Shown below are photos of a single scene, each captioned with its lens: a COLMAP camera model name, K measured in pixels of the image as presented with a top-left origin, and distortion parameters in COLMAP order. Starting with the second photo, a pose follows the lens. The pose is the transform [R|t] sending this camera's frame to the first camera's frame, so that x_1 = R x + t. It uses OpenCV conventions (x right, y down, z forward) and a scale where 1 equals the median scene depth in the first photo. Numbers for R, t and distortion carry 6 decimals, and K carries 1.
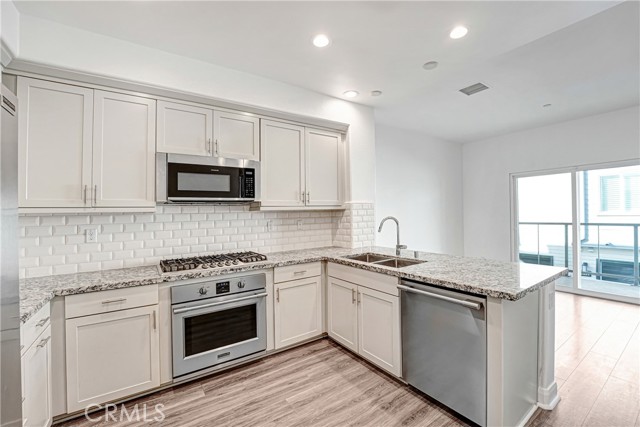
lens RADIAL K [[269.2, 0, 325.8], [0, 269.2, 211.6], [0, 0, 1]] dist [-0.023650, 0.001073]
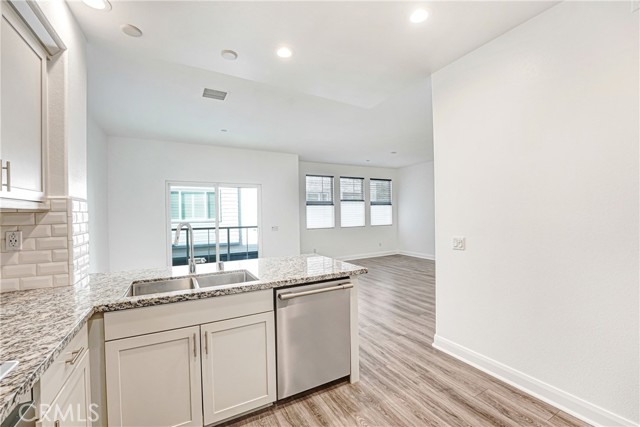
lens RADIAL K [[269.2, 0, 321.4], [0, 269.2, 216.1], [0, 0, 1]] dist [-0.023650, 0.001073]
pose [[0.105805, 0.013529, 0.994295, -0.437112], [0.002715, 0.999900, -0.013894, 0.013525], [-0.994383, 0.004169, 0.105758, 0.547105]]
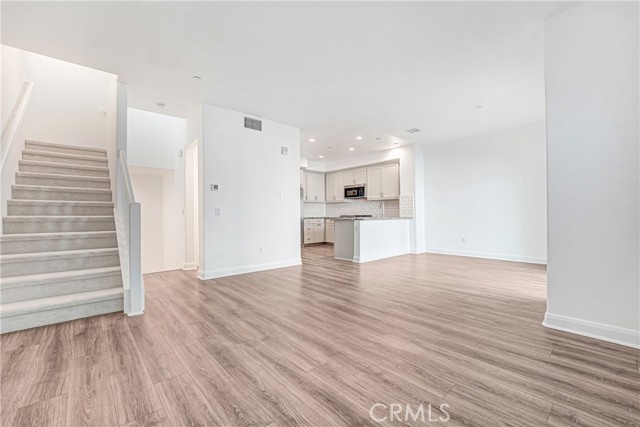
lens RADIAL K [[269.2, 0, 316.1], [0, 269.2, 217.5], [0, 0, 1]] dist [-0.023650, 0.001073]
pose [[0.116283, 0.034636, -0.992612, 2.549089], [0.013092, 0.999251, 0.036402, 0.065288], [0.993130, -0.017228, 0.115743, 0.127991]]
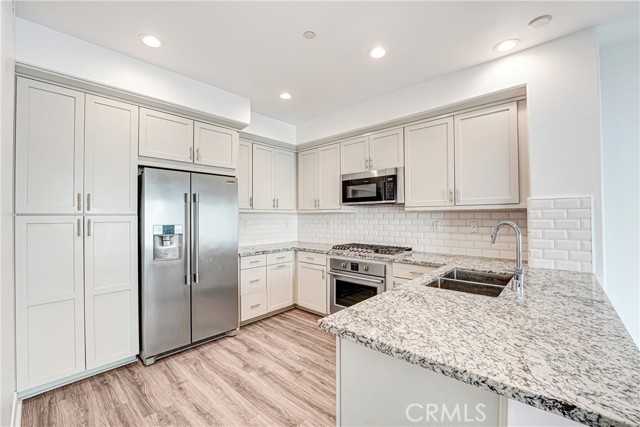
lens RADIAL K [[269.2, 0, 317.5], [0, 269.2, 213.3], [0, 0, 1]] dist [-0.023650, 0.001073]
pose [[0.226958, 0.013948, -0.973805, 0.752175], [0.009483, 0.999818, 0.016530, -0.016182], [0.973858, -0.012986, 0.226784, 0.401943]]
